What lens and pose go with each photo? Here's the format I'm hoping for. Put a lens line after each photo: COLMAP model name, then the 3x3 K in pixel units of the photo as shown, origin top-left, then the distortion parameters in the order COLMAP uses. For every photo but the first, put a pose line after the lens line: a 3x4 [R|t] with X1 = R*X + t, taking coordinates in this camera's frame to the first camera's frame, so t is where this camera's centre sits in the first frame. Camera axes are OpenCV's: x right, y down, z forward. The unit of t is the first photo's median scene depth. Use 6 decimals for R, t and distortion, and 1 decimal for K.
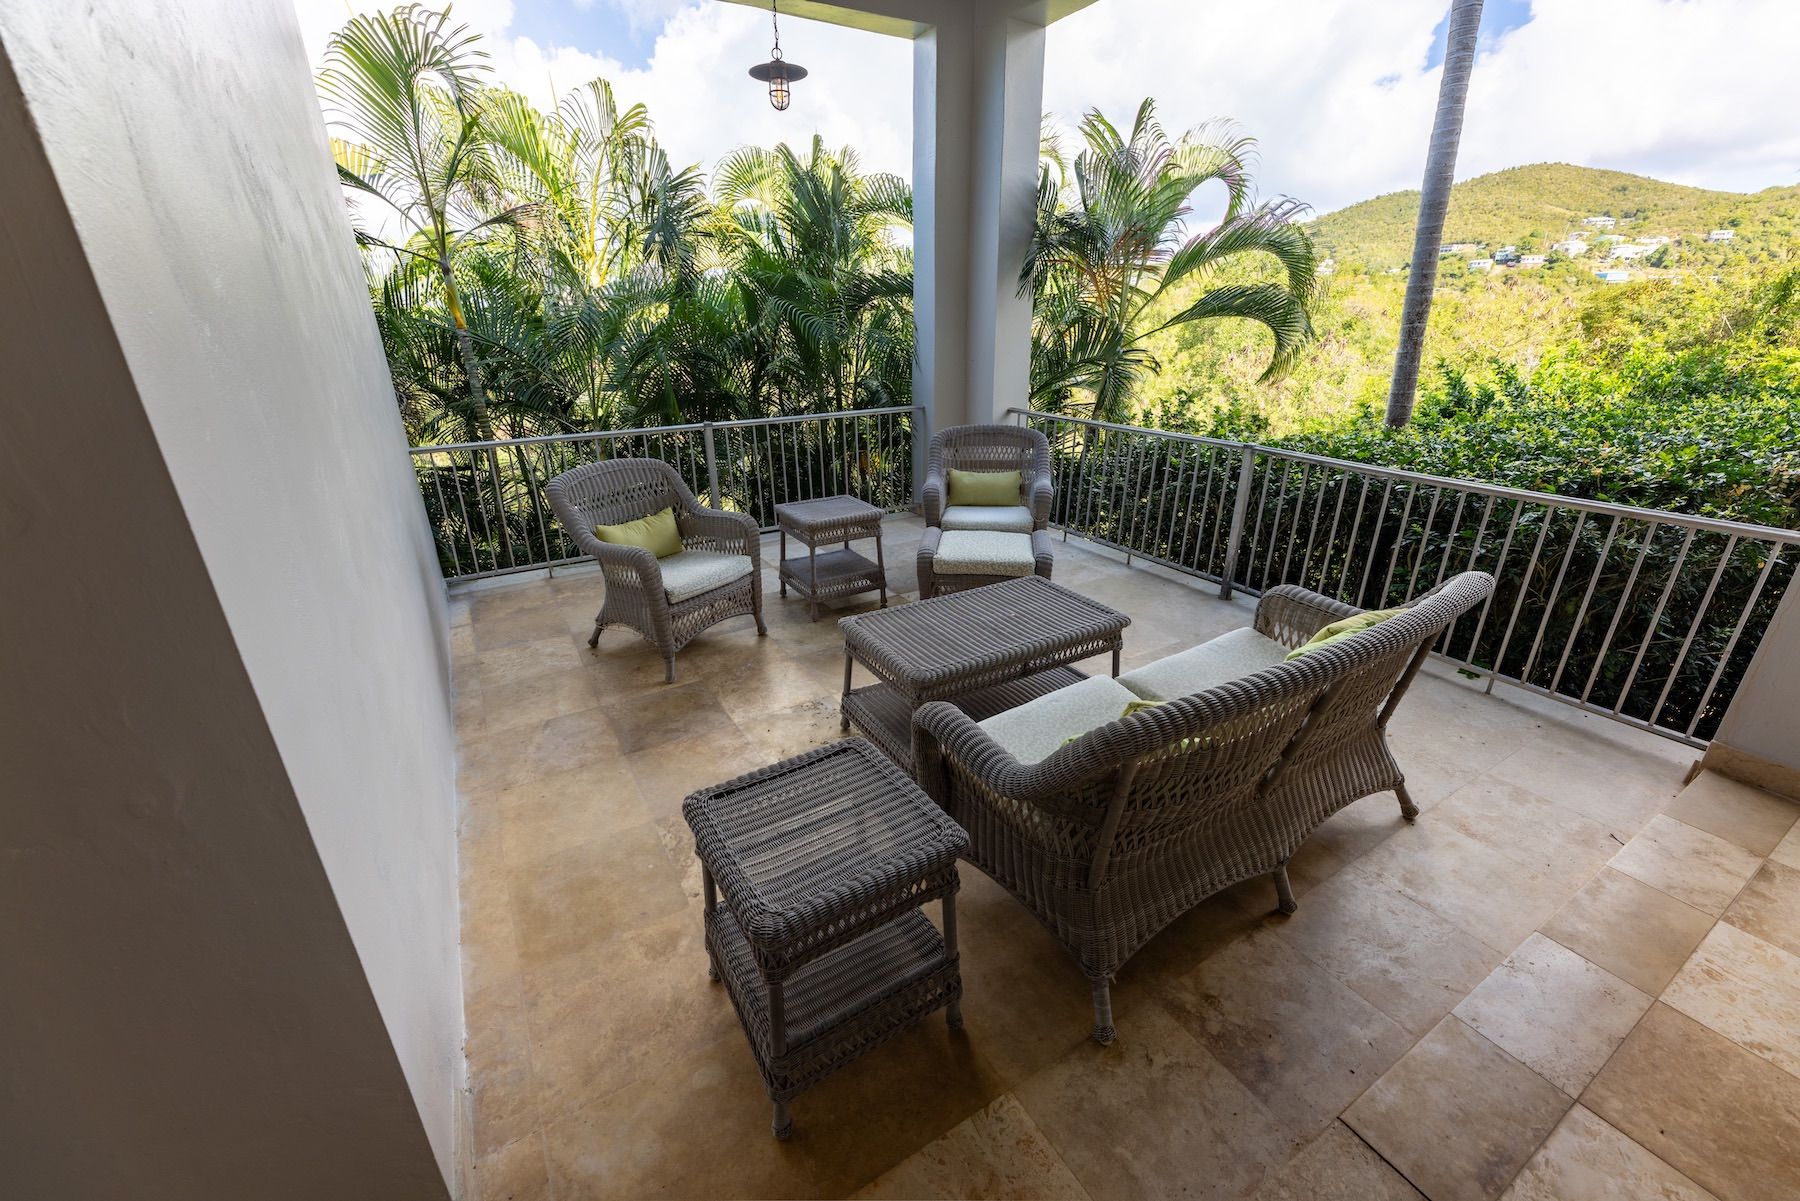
lens RADIAL K [[720.6, 0, 901.0], [0, 720.6, 602.7], [0, 0, 1]] dist [0.002760, 0.000321]
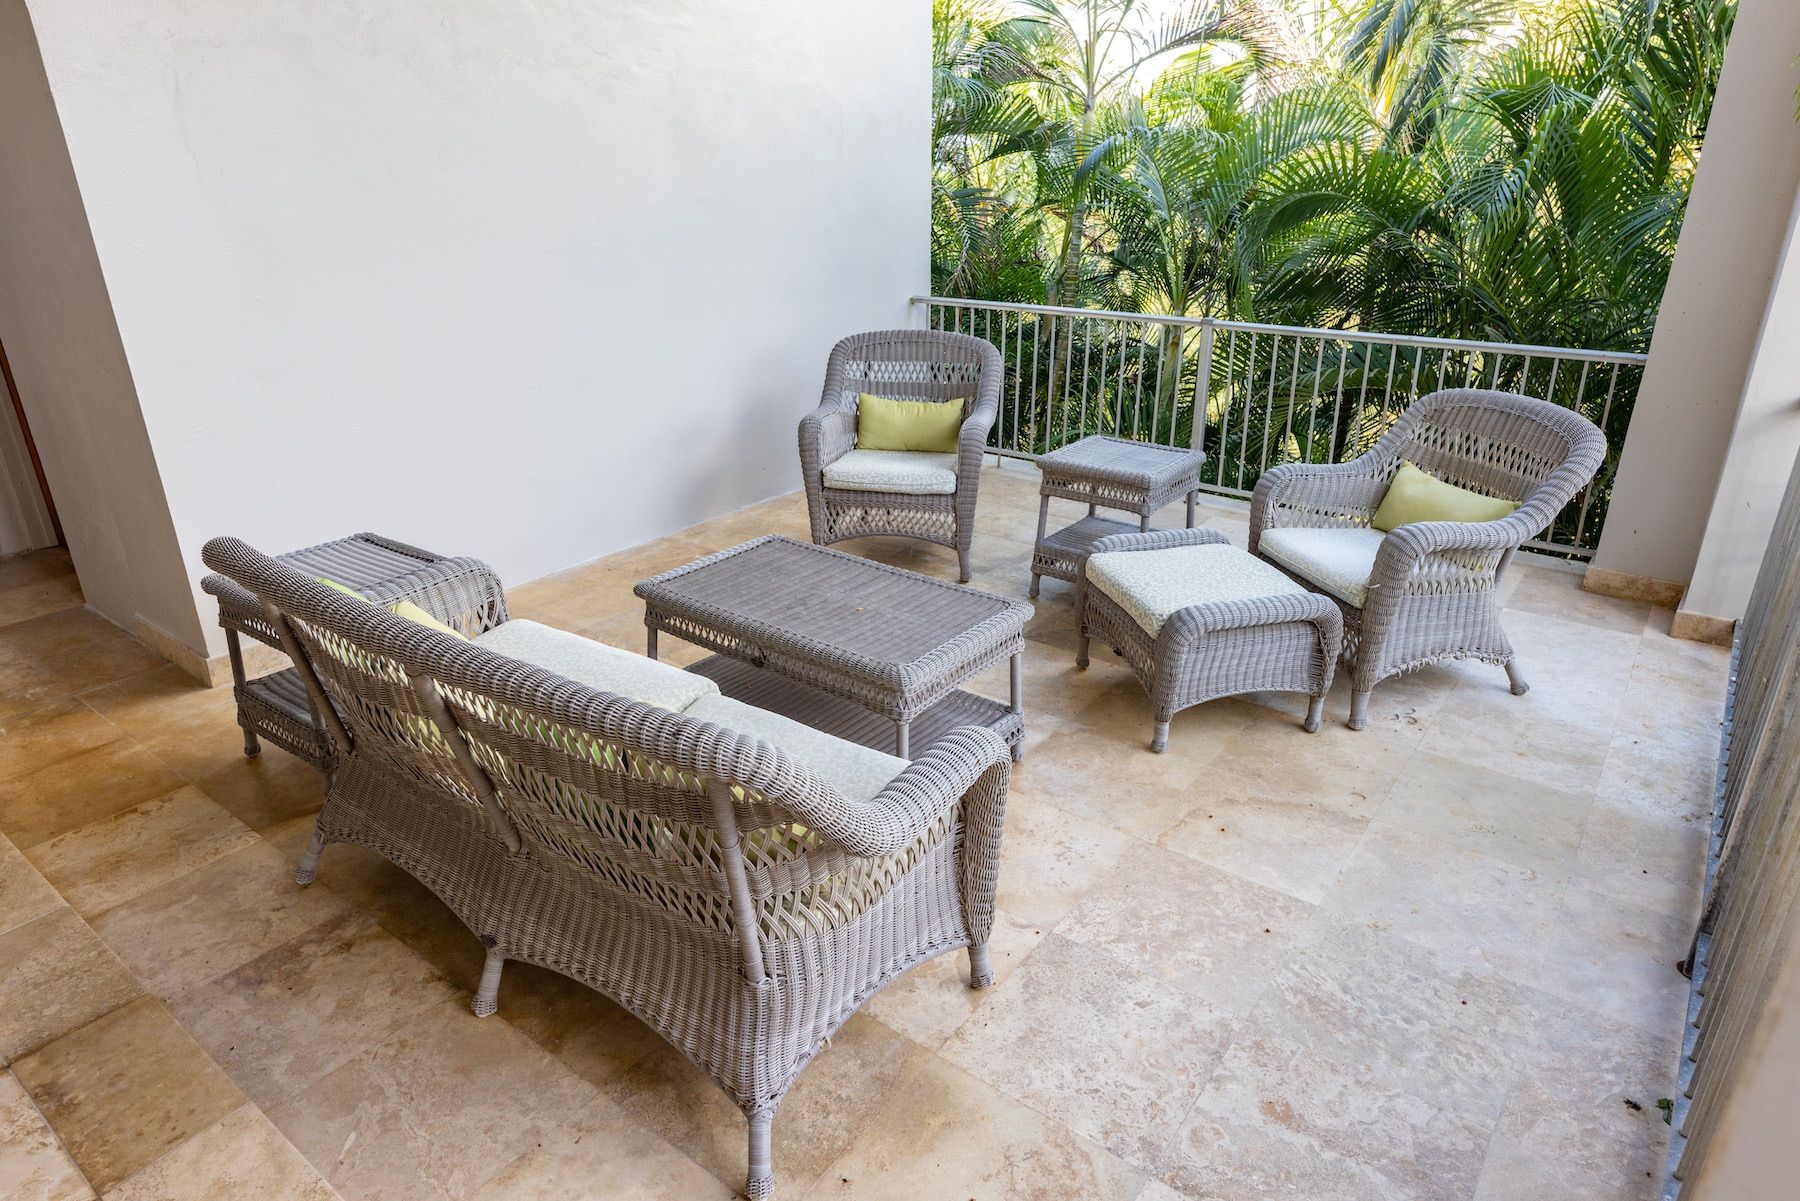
lens RADIAL K [[1075.0, 0, 901.9], [0, 1075.0, 599.5], [0, 0, 1]] dist [0.003208, 0.000772]
pose [[0.366692, 0.357841, -0.858771, 1.791263], [-0.342407, 0.910187, 0.233059, -0.420903], [0.865040, 0.208588, 0.456286, 0.956703]]
